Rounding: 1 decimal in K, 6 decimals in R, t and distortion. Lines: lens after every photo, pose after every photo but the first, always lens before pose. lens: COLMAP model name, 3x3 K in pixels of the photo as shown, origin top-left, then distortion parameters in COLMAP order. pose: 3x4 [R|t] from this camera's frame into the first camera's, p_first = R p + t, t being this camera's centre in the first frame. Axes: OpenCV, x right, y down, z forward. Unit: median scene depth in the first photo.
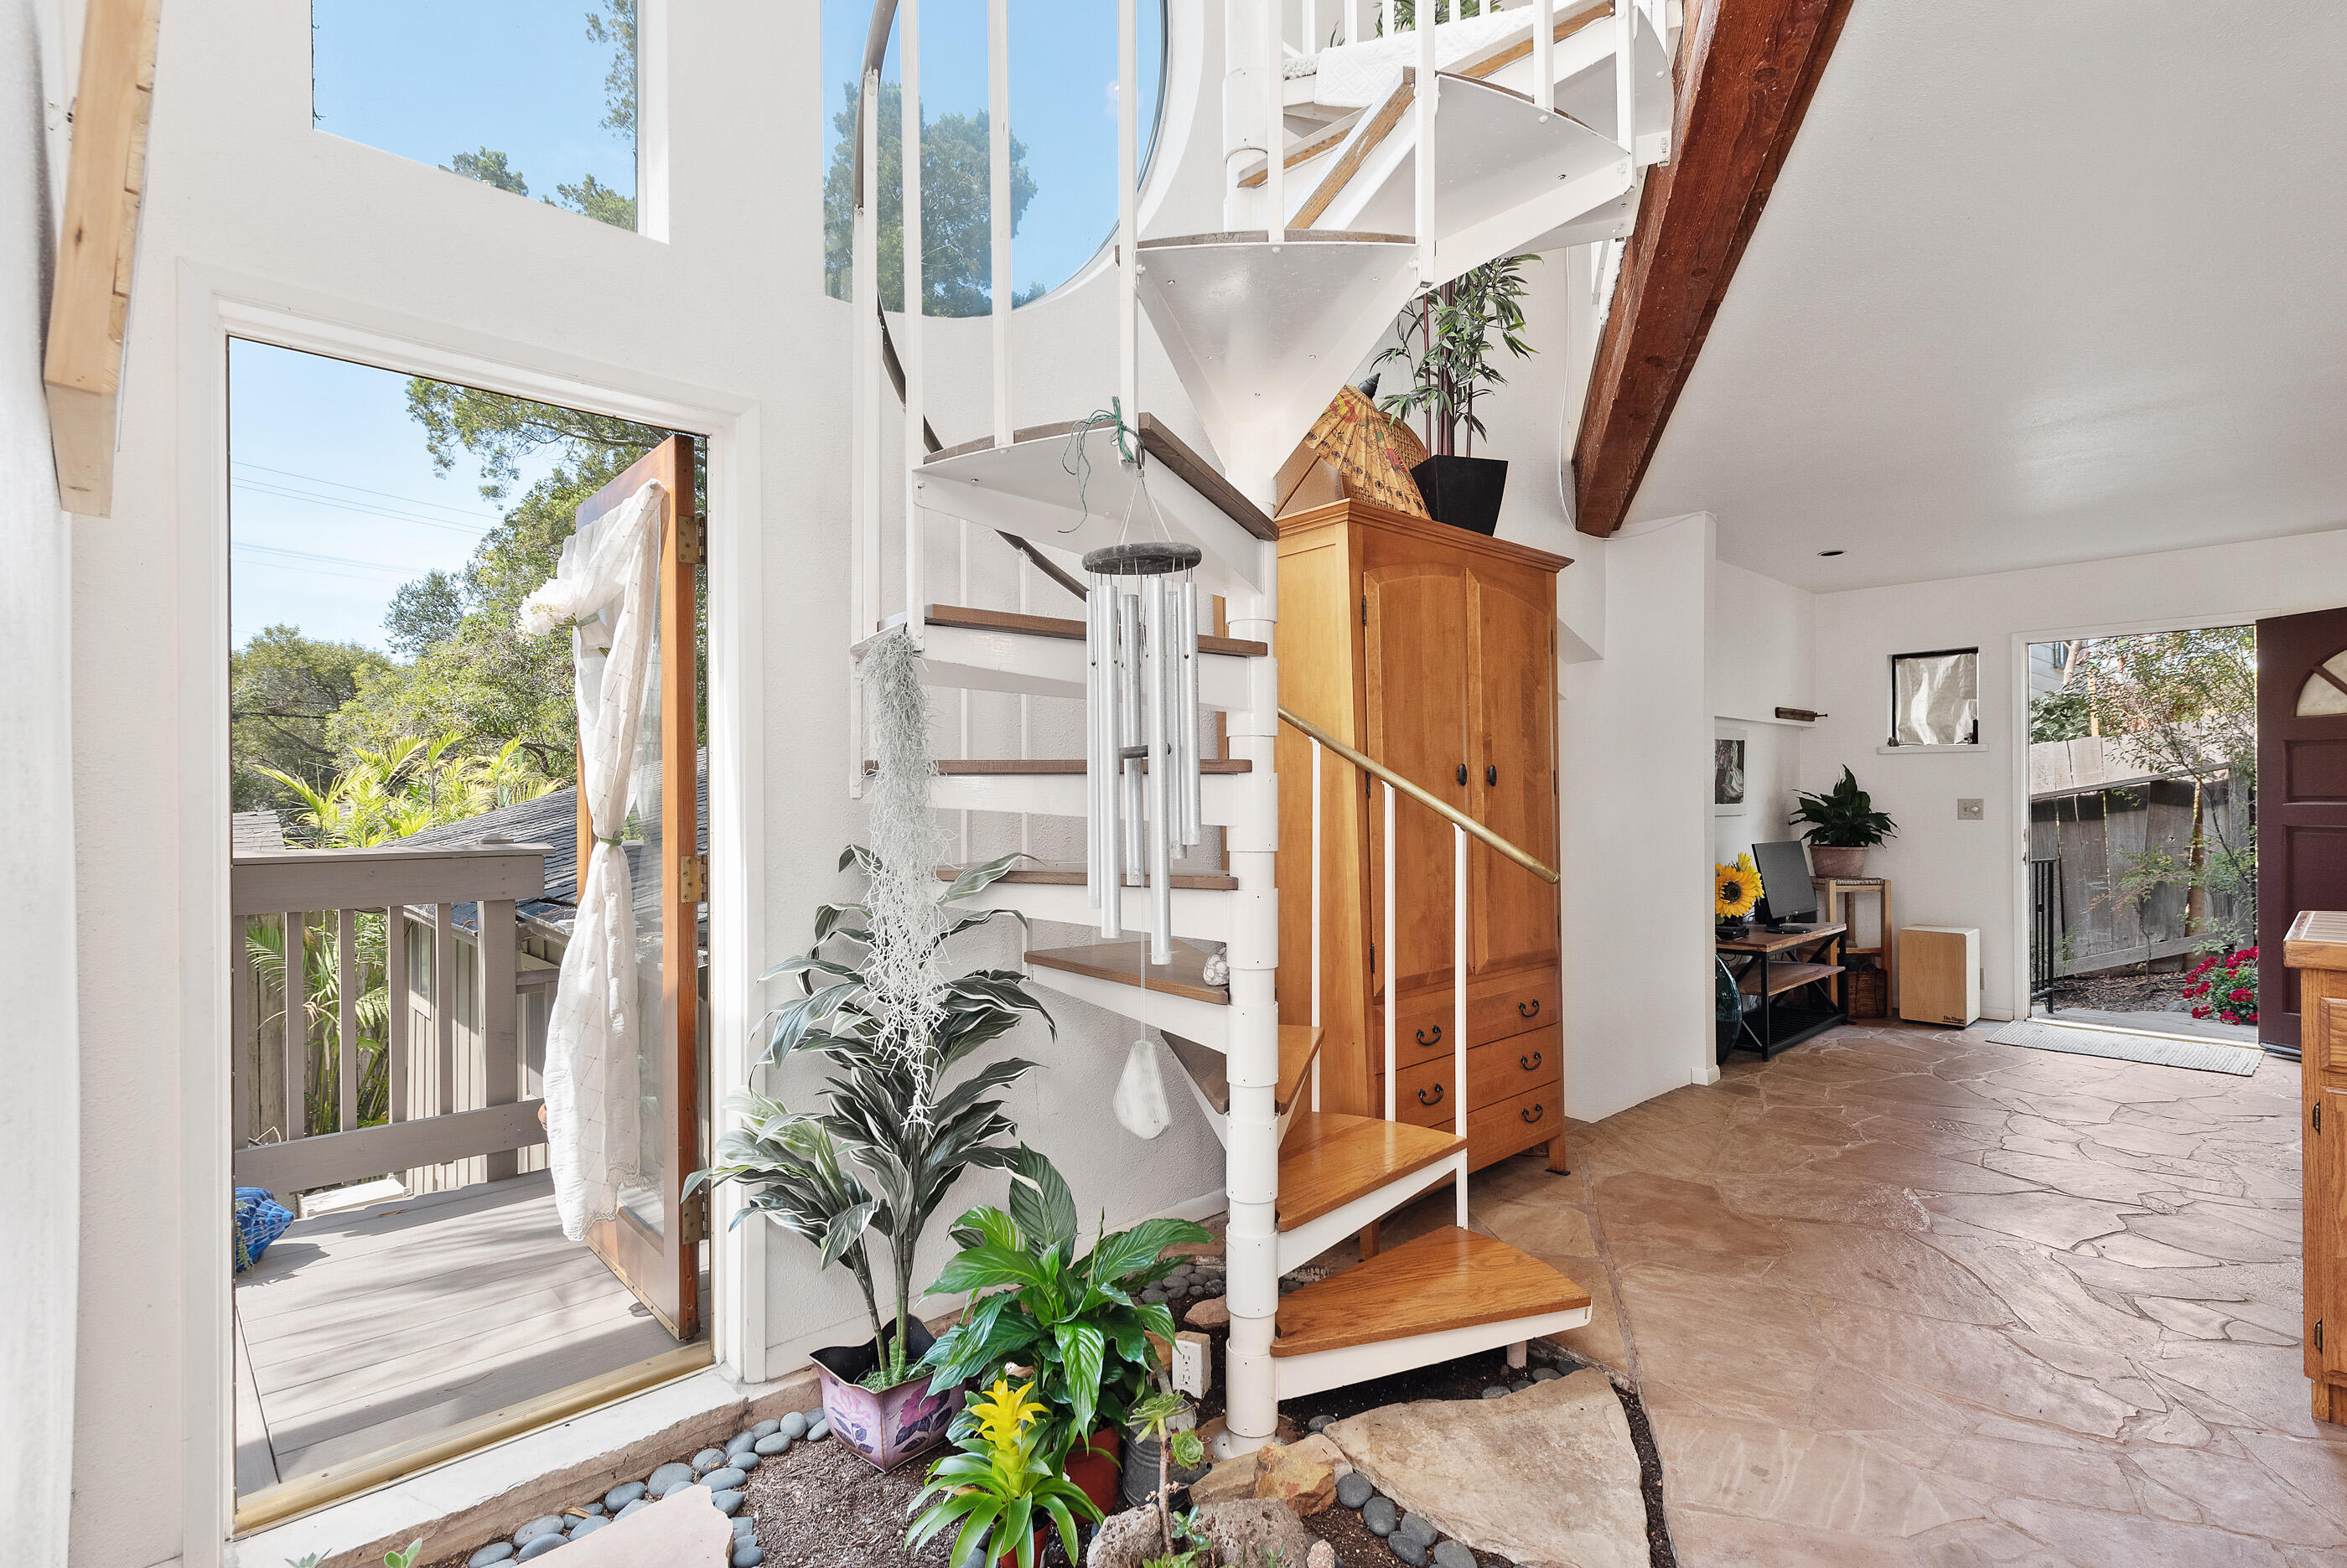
lens RADIAL K [[1105.0, 0, 1182.7], [0, 1105.0, 787.9], [0, 0, 1]] dist [0.001026, 0.000633]
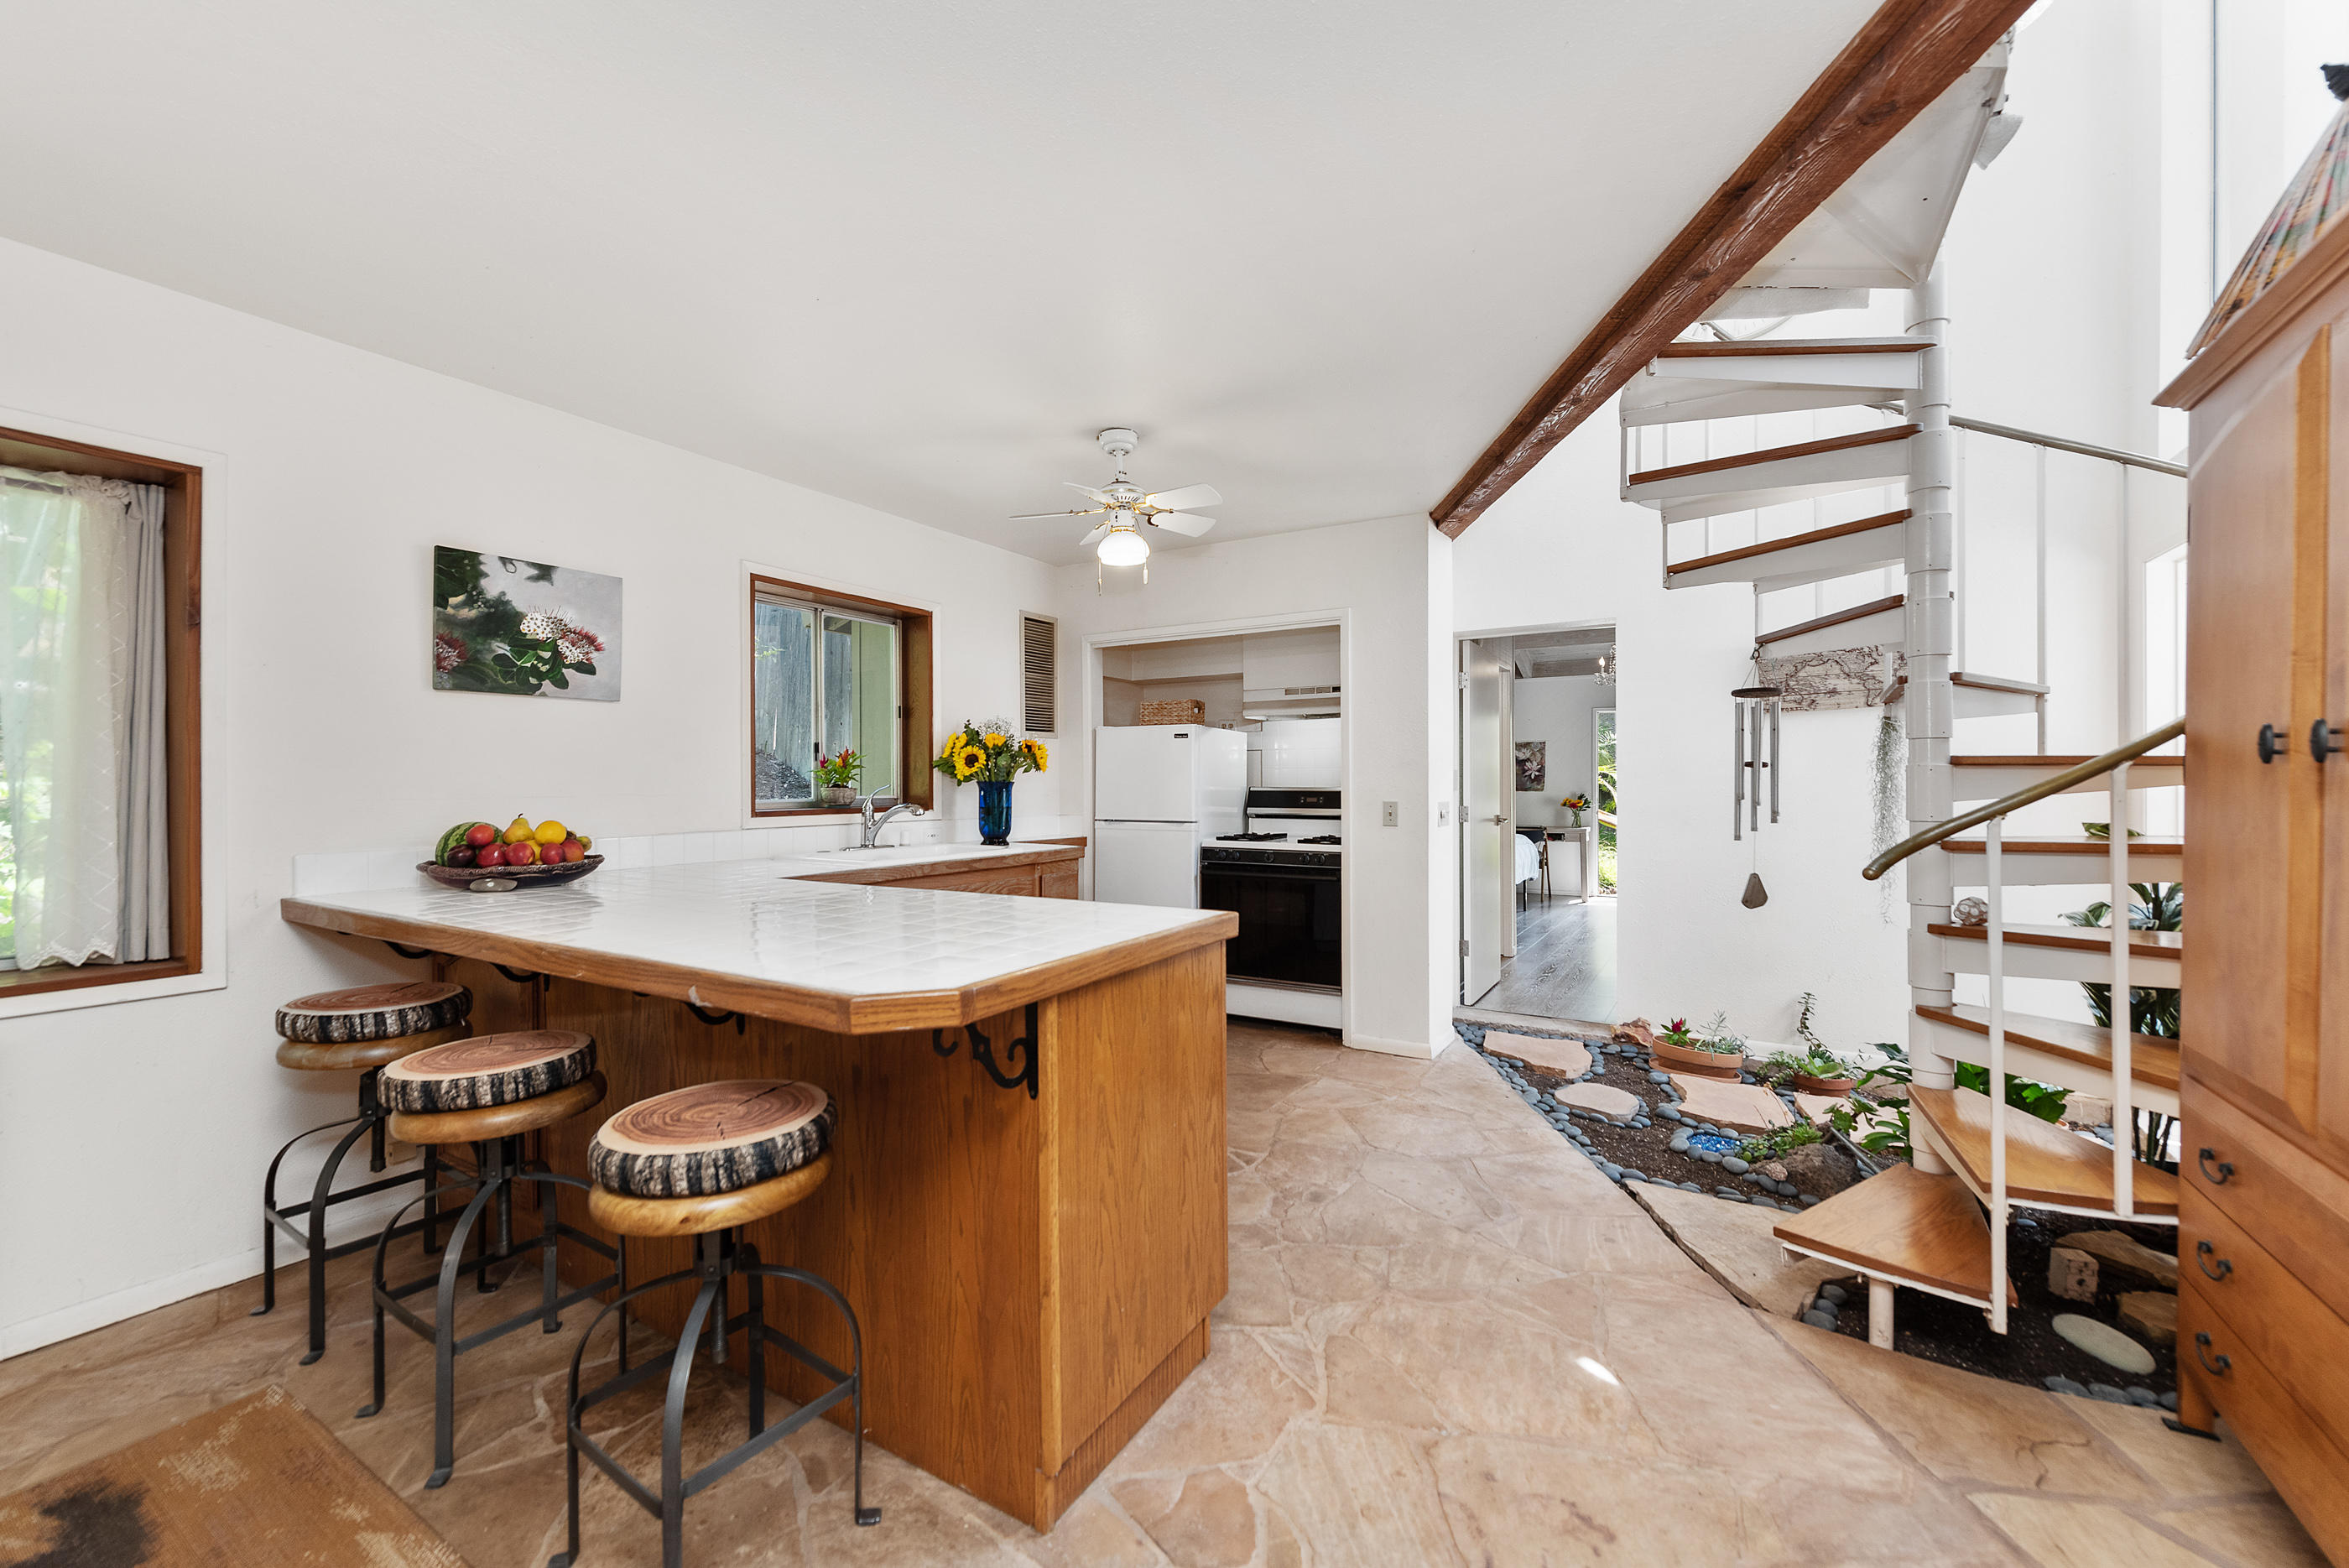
lens RADIAL K [[935.6, 0, 1193.4], [0, 935.6, 785.9], [0, 0, 1]] dist [0.010659, -0.003037]
pose [[-0.960158, 0.009470, -0.279299, 0.878984], [0.010291, 0.999946, -0.001472, 0.004251], [0.279270, -0.004288, -0.960203, 1.286801]]
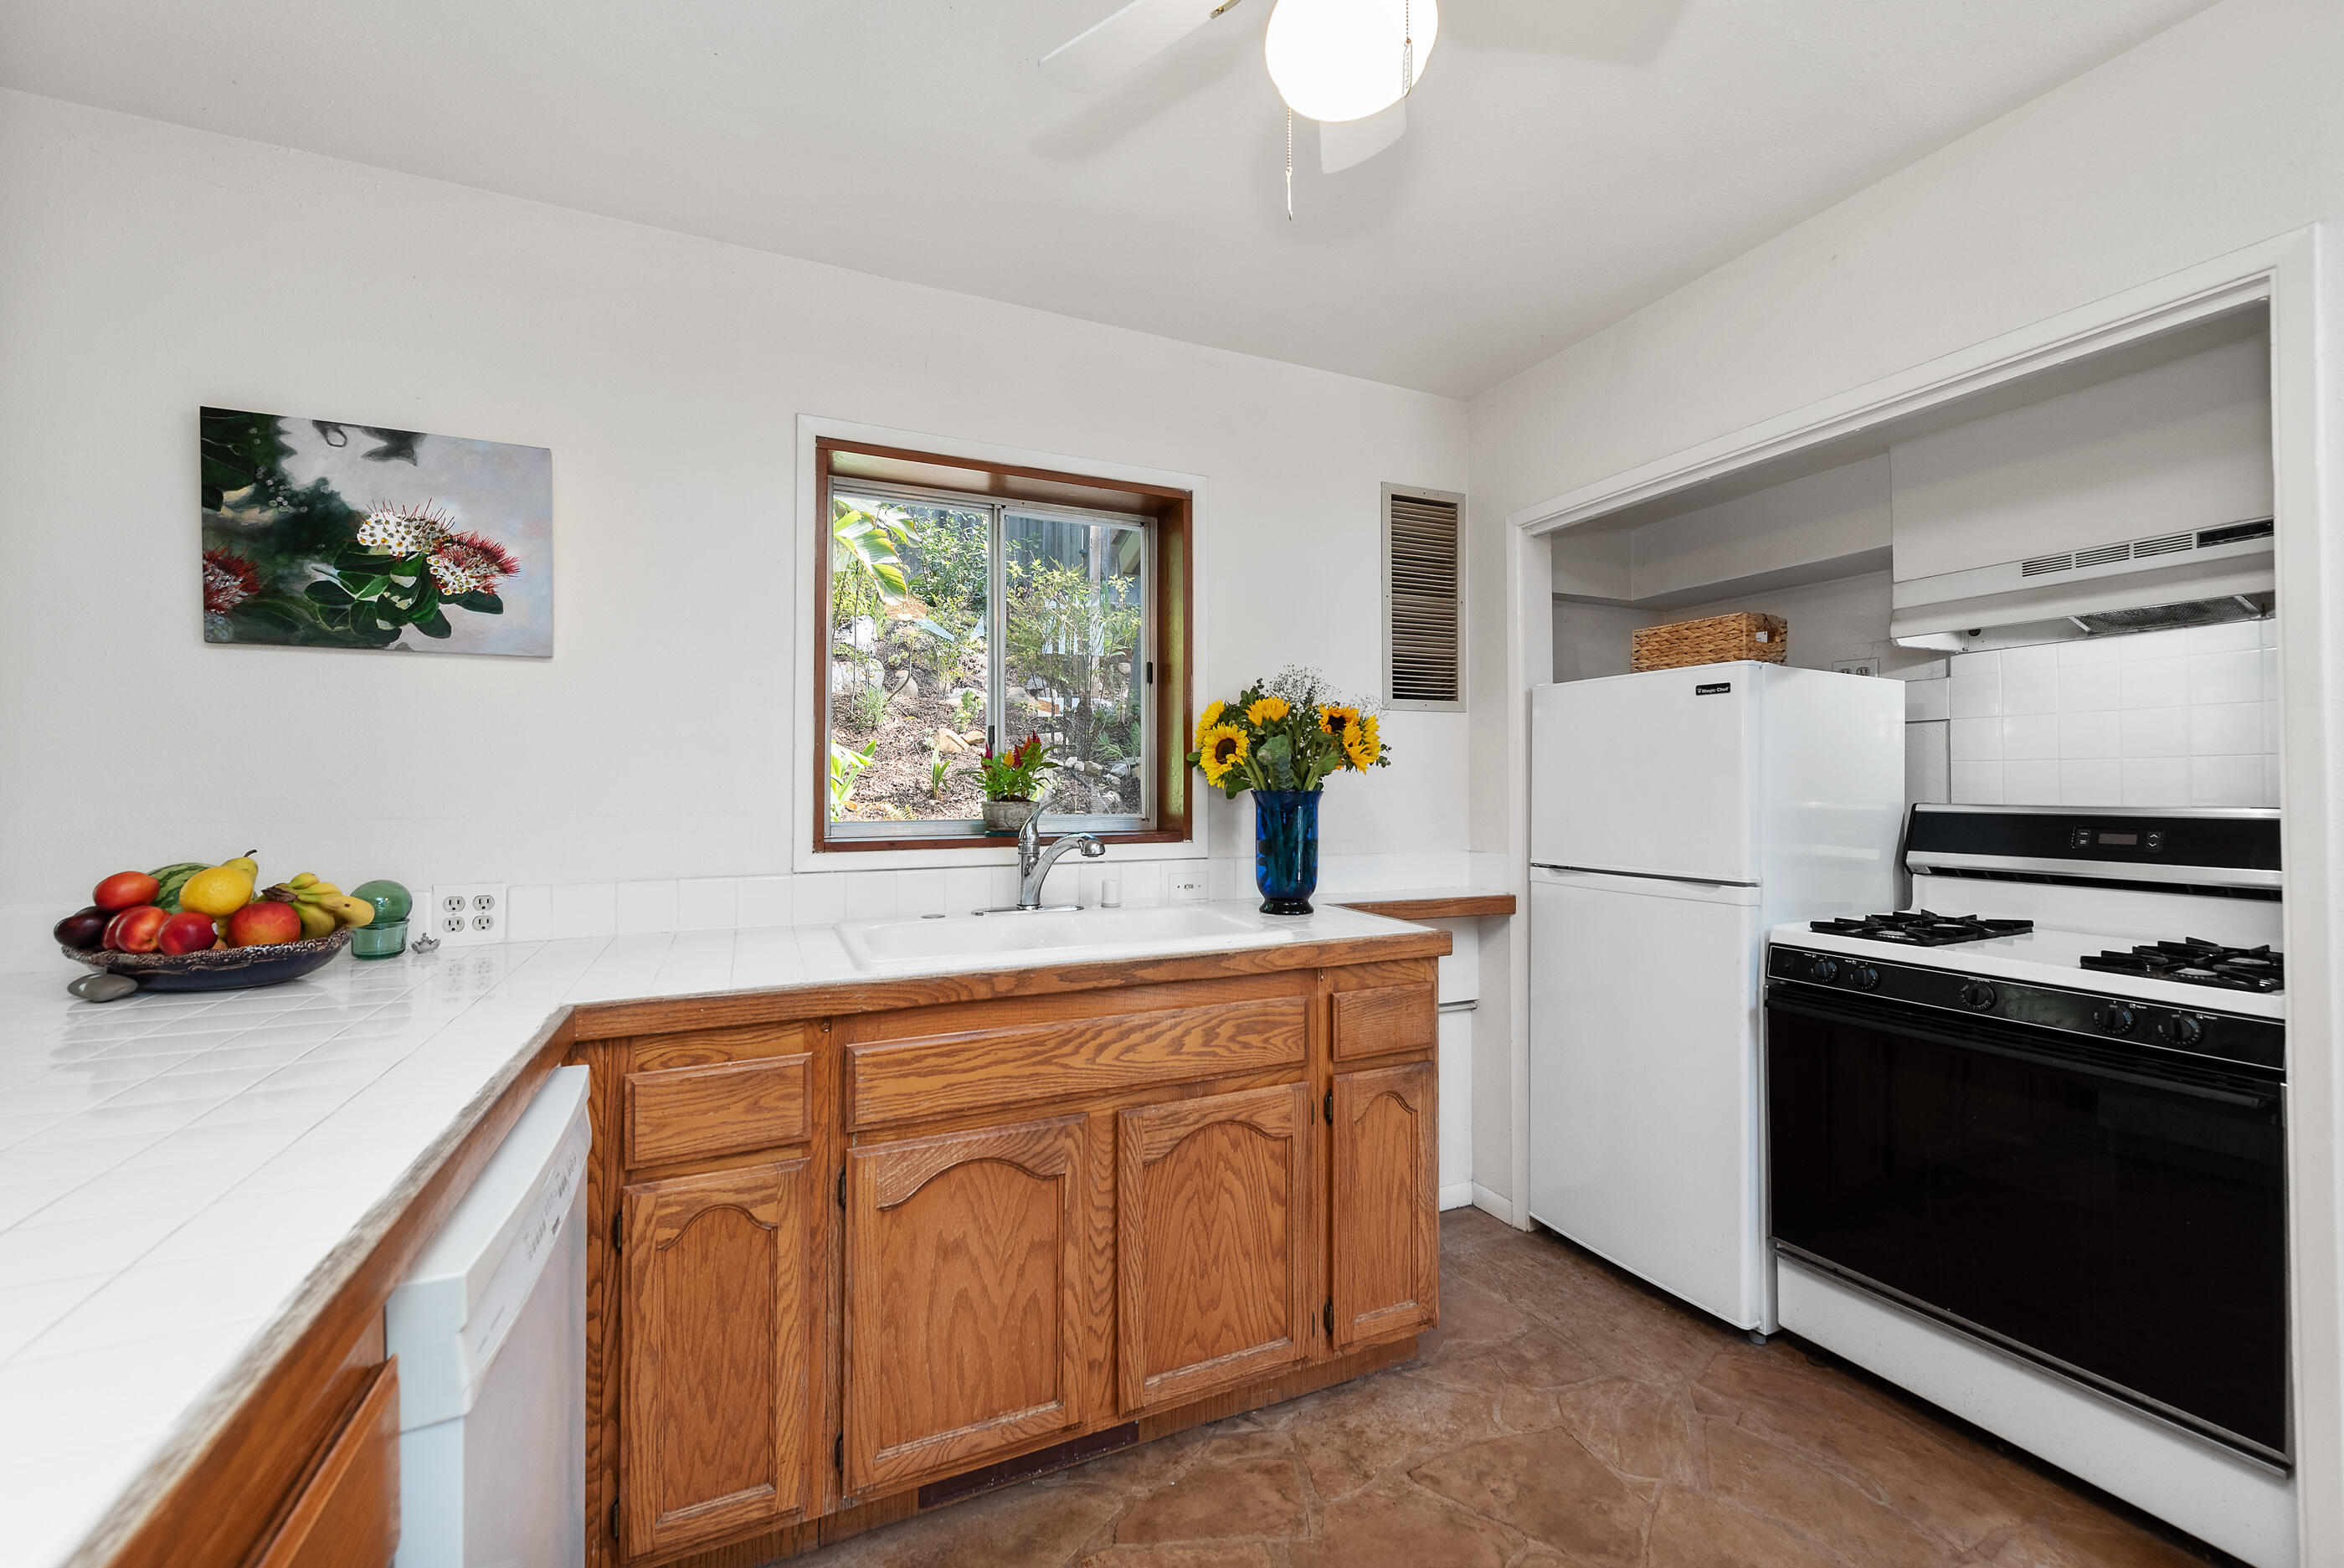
lens RADIAL K [[933.6, 0, 1173.0], [0, 933.6, 778.2], [0, 0, 1]] dist [0.010659, -0.003037]
pose [[-0.944375, 0.010531, 0.328701, 0.628725], [0.004445, 0.999805, -0.019261, -0.003424], [-0.328839, -0.016729, -0.944238, 0.613431]]
